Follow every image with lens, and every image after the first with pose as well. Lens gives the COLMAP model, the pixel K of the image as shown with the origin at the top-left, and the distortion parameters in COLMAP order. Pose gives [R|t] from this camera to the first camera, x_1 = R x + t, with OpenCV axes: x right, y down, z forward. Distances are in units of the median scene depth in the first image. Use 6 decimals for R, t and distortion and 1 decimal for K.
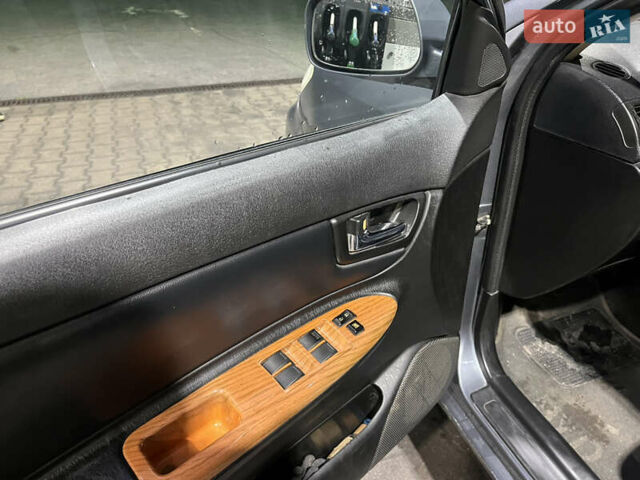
lens RADIAL K [[493.3, 0, 320.0], [0, 493.3, 240.0], [0, 0, 1]] dist [0.131440, -0.197592]
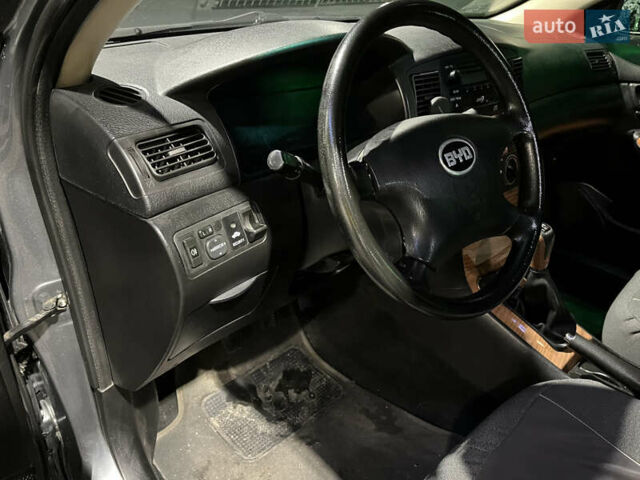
lens RADIAL K [[503.5, 0, 320.0], [0, 503.5, 240.0], [0, 0, 1]] dist [0.068760, -0.111200]
pose [[0.927655, -0.160006, 0.337422, 0.326522], [0.176506, 0.984124, -0.018585, -0.032716], [-0.329092, 0.076797, 0.941170, 0.116540]]
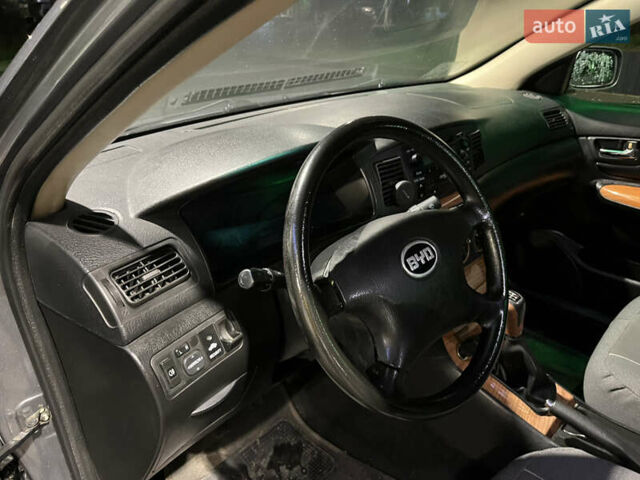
lens RADIAL K [[503.5, 0, 320.0], [0, 503.5, 240.0], [0, 0, 1]] dist [0.068760, -0.111200]
pose [[0.906629, -0.199183, 0.371955, 0.346194], [0.245097, 0.966191, -0.080018, -0.092818], [-0.343441, 0.163712, 0.924795, 0.087208]]
